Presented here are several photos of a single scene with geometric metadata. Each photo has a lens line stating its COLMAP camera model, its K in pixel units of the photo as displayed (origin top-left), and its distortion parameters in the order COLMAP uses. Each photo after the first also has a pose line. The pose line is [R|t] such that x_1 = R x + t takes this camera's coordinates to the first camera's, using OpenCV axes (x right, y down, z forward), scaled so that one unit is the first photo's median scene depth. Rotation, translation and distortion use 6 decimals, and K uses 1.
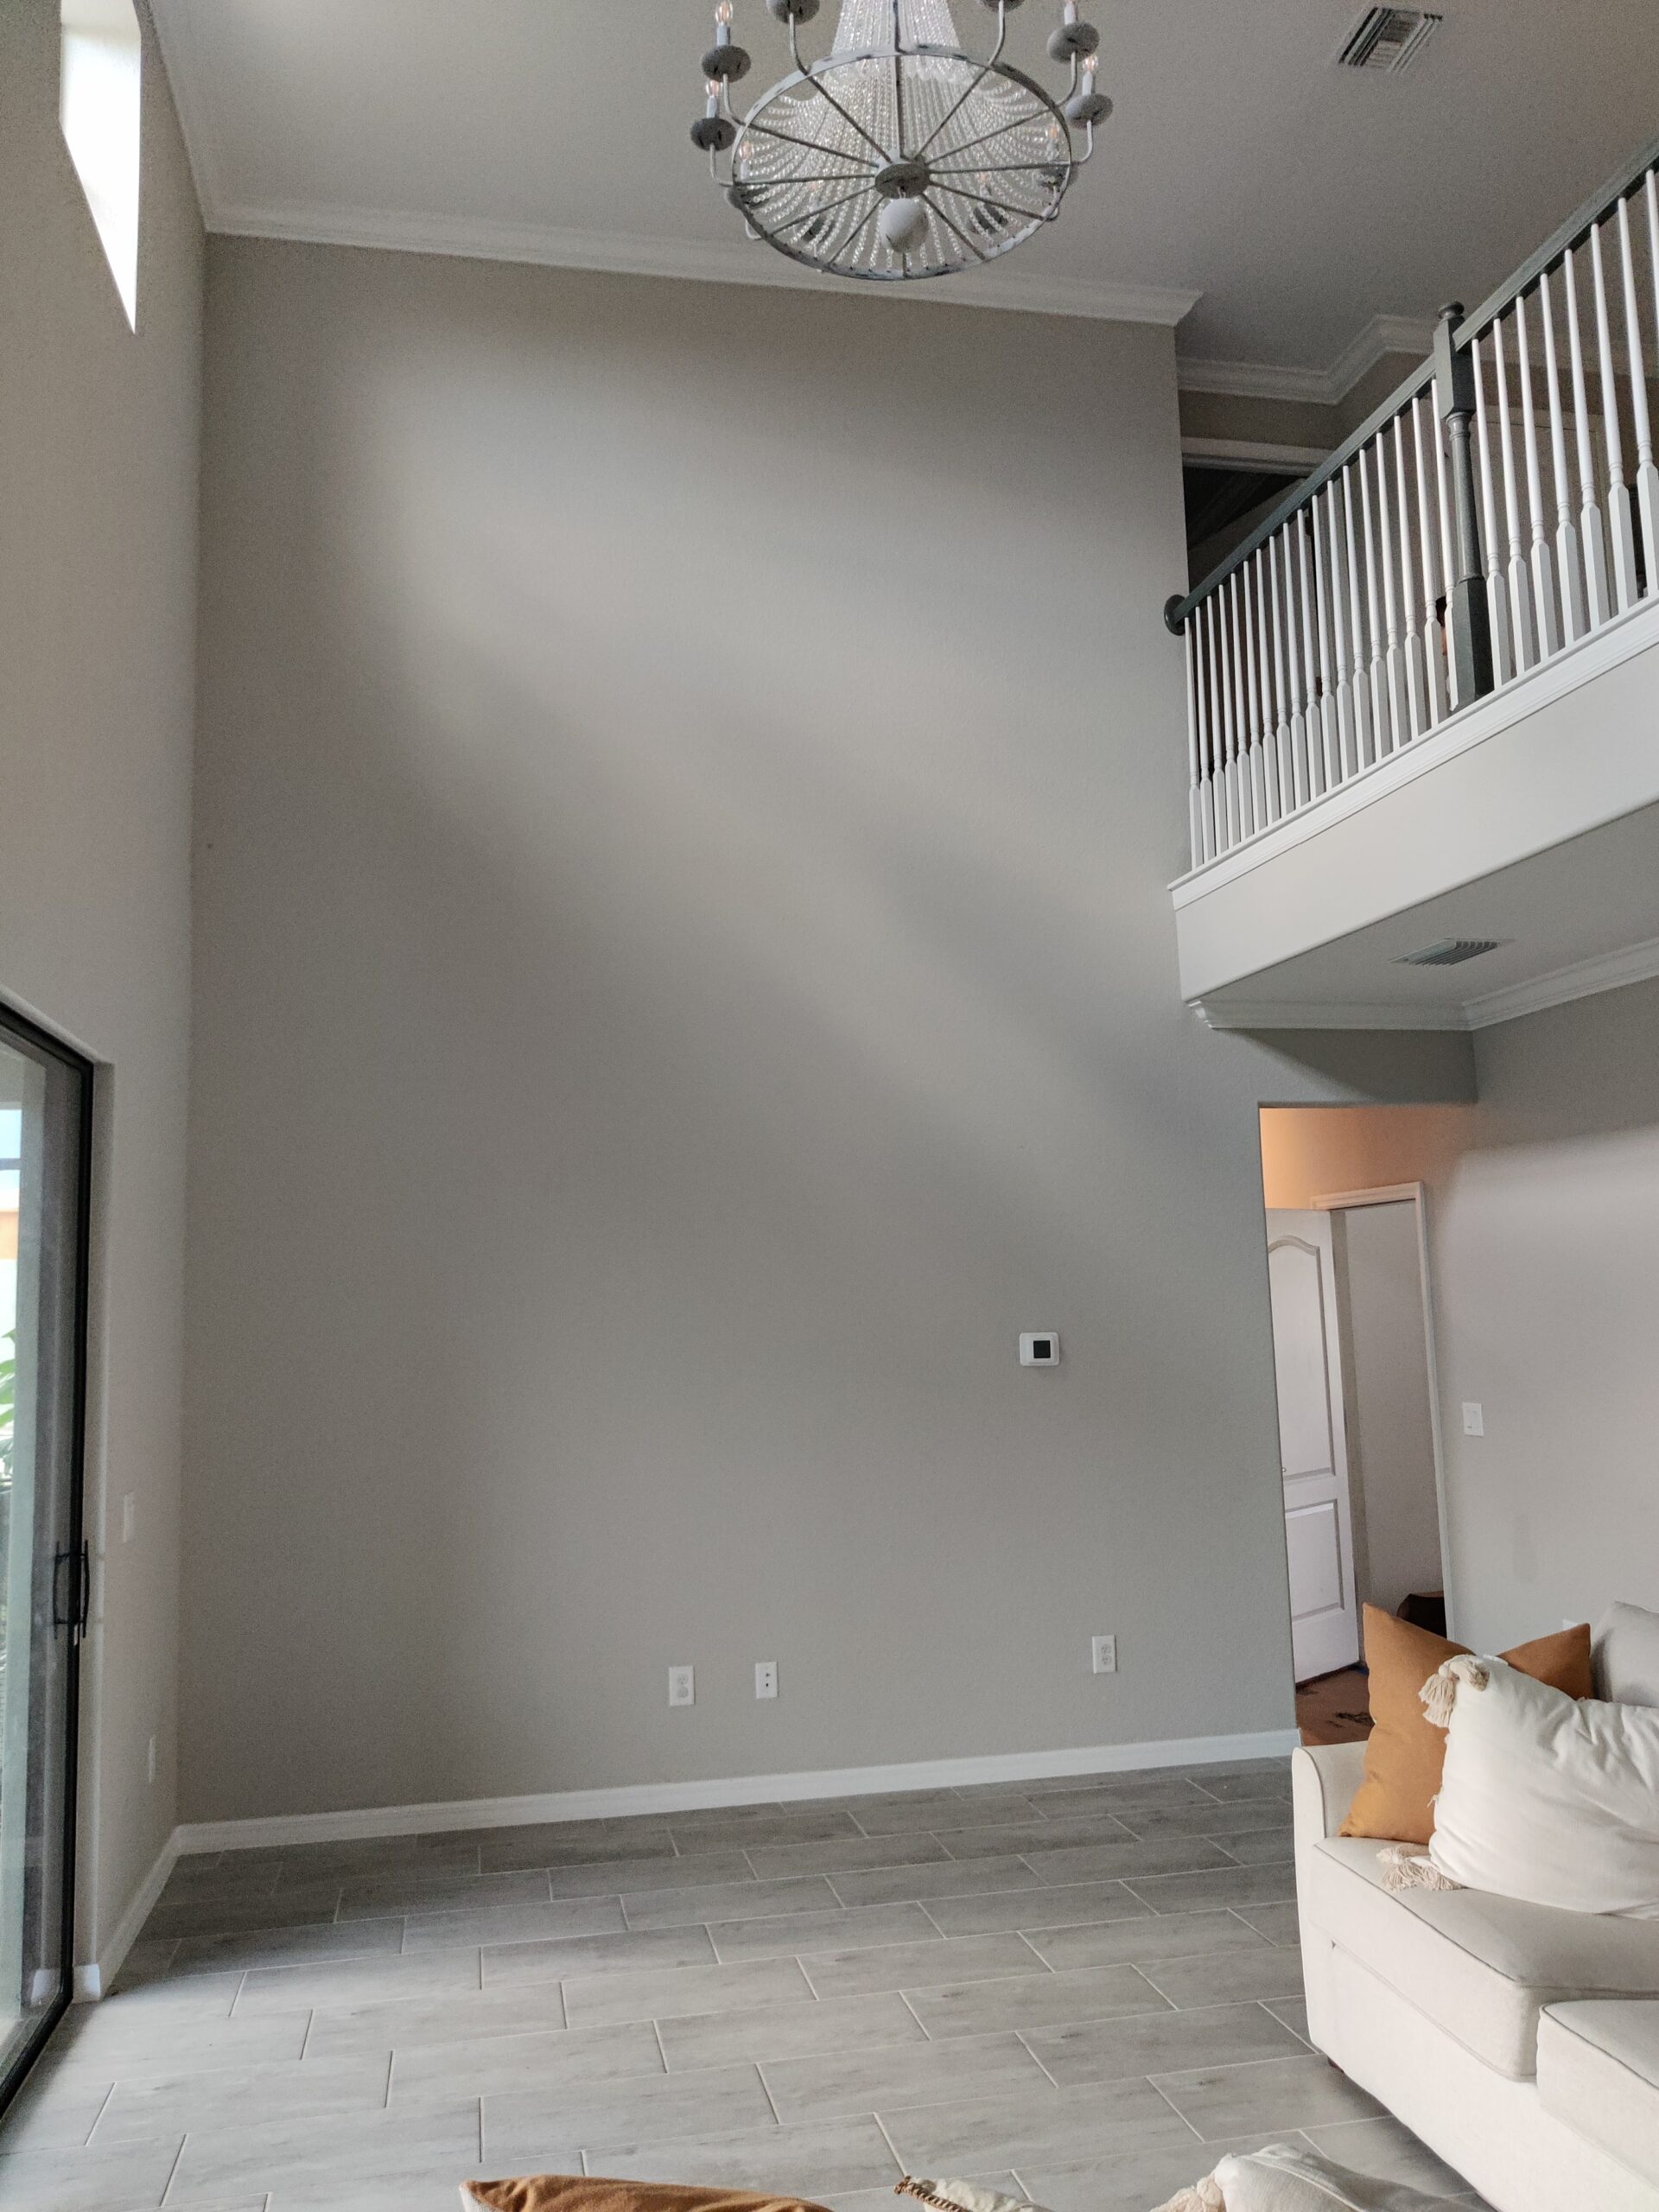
lens RADIAL K [[1620.8, 0, 825.2], [0, 1620.8, 1097.4], [0, 0, 1]] dist [0.026974, -0.030195]
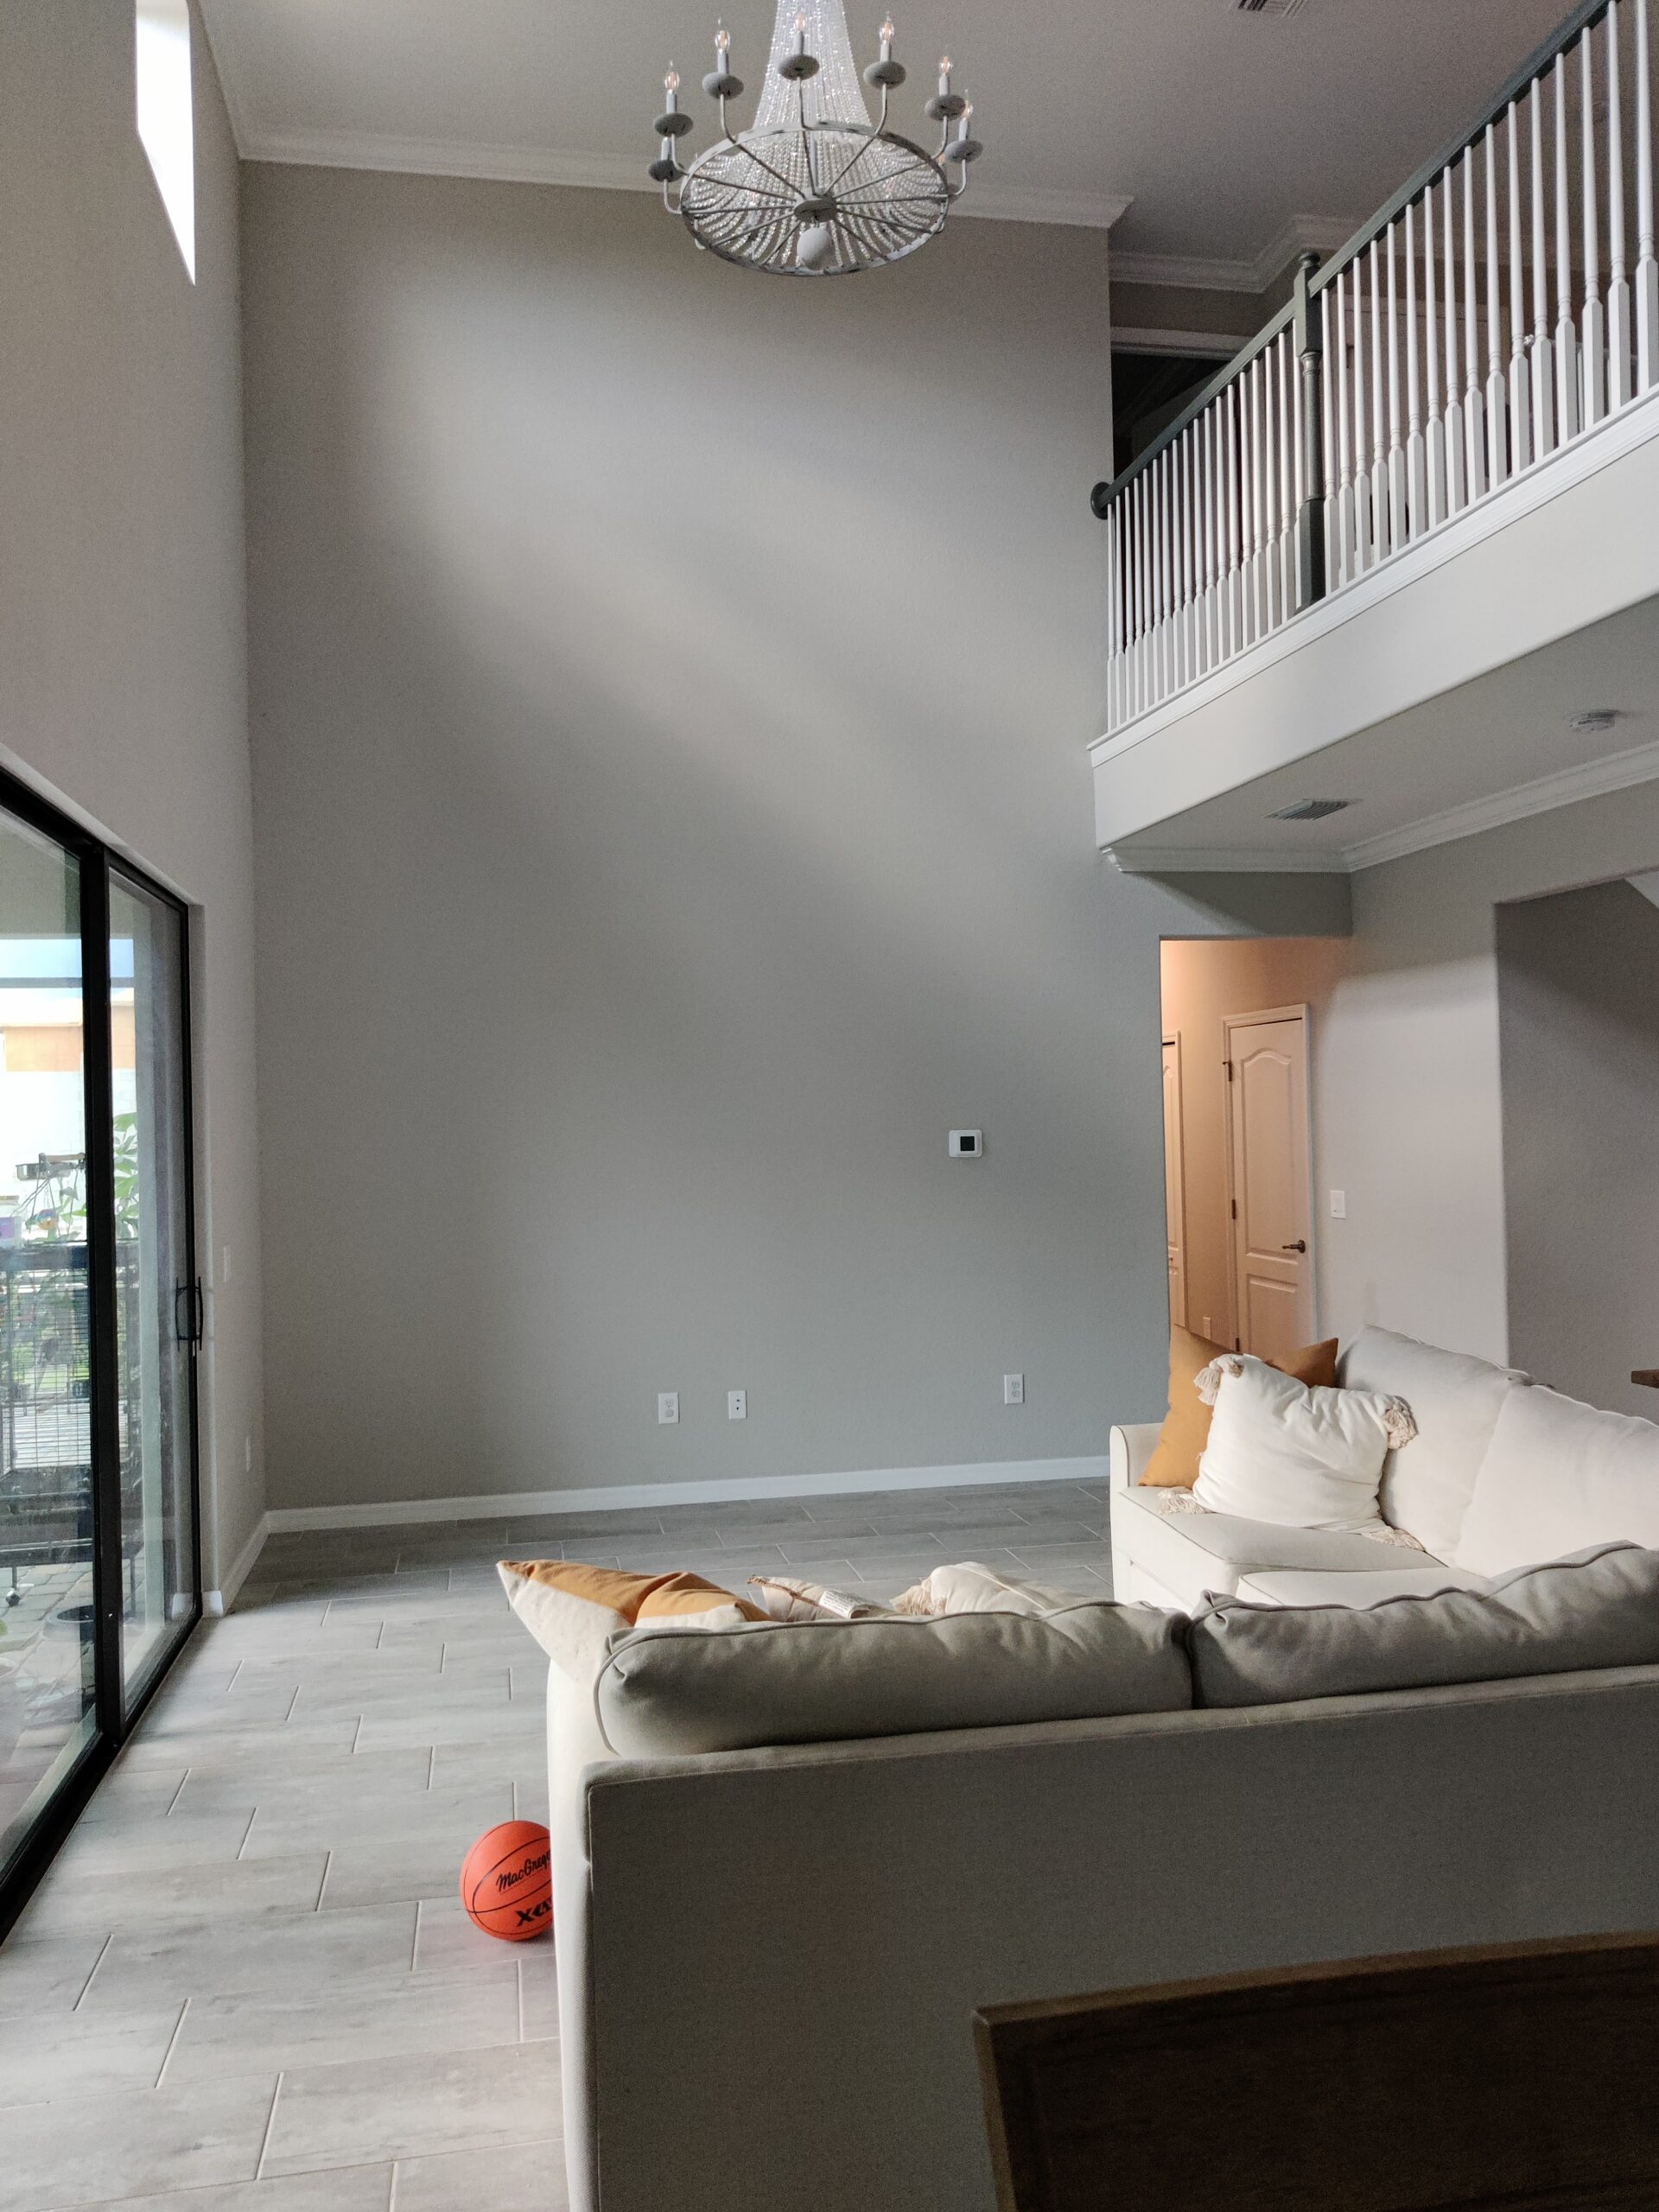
lens RADIAL K [[1620.8, 0, 813.3], [0, 1620.8, 1096.5], [0, 0, 1]] dist [0.026974, -0.030195]
pose [[0.999865, 0.005122, -0.015604, 0.048486], [-0.003350, 0.993754, 0.111540, -0.014440], [0.016078, -0.111473, 0.993637, -0.234551]]
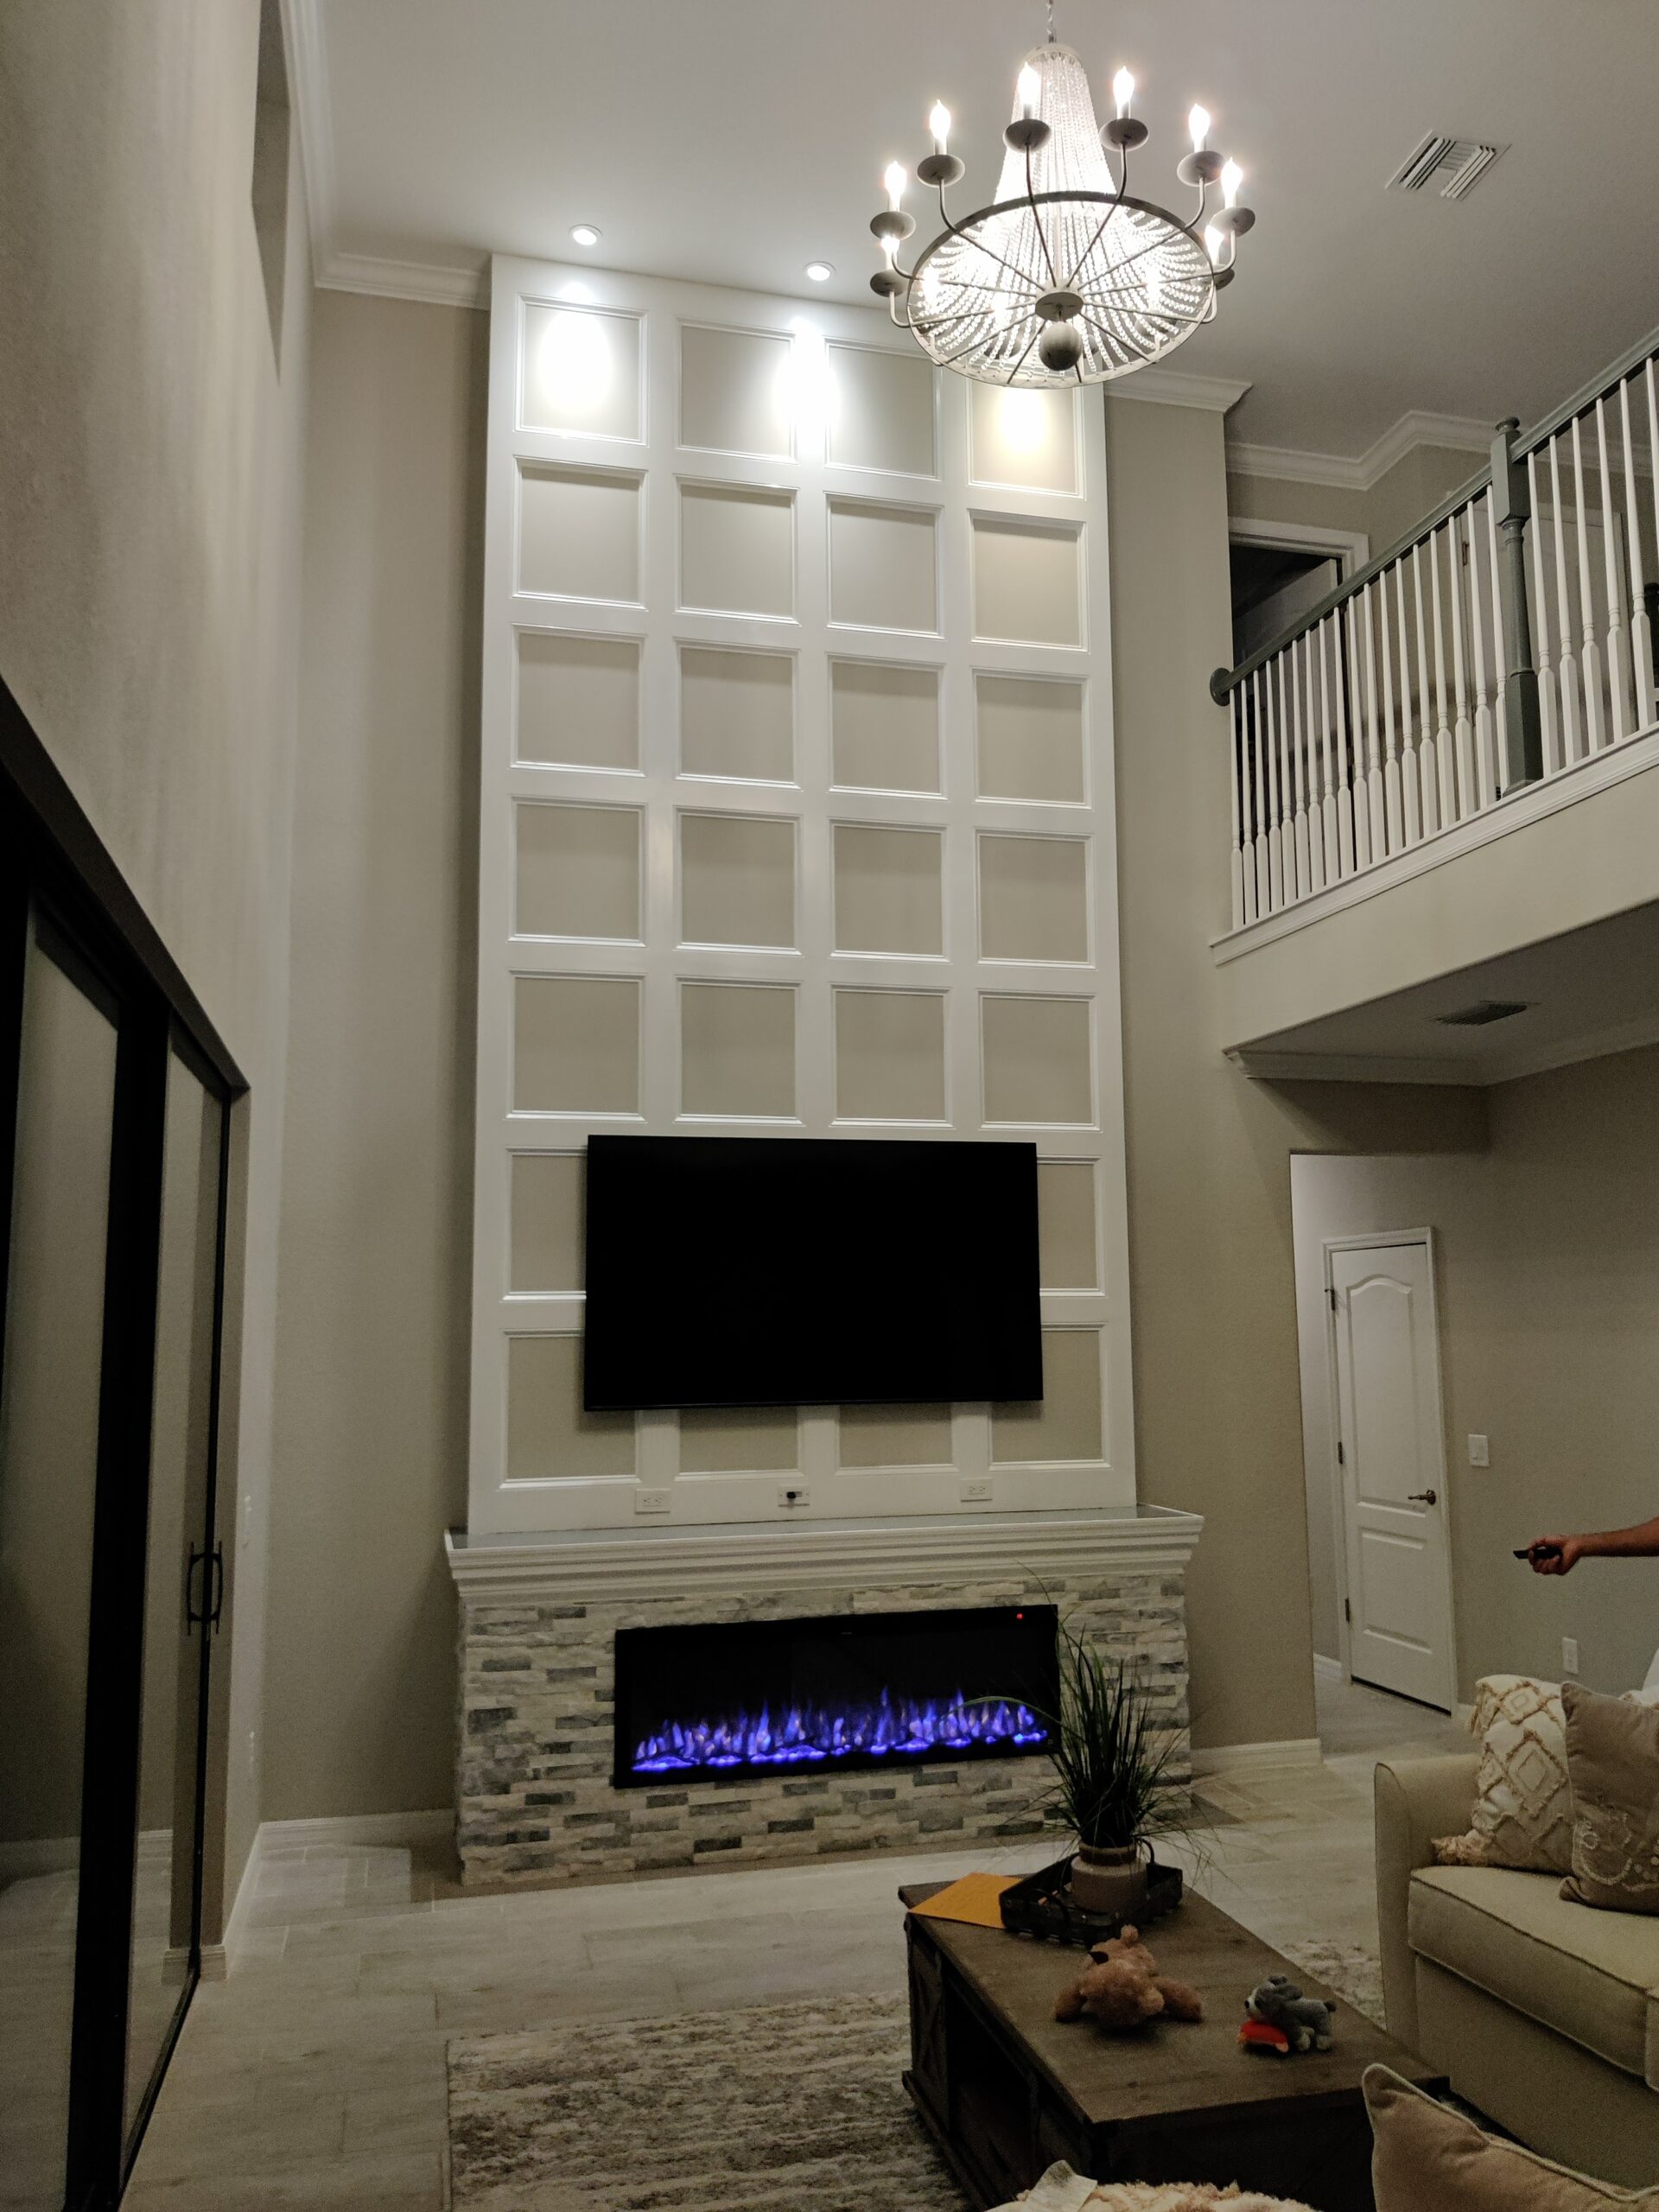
lens RADIAL K [[1620.8, 0, 838.1], [0, 1620.8, 1122.6], [0, 0, 1]] dist [0.026974, -0.030195]
pose [[0.999119, 0.023472, 0.034803, -0.086774], [-0.023283, 0.999712, -0.005825, -0.001047], [-0.034930, 0.005010, 0.999377, -0.065661]]
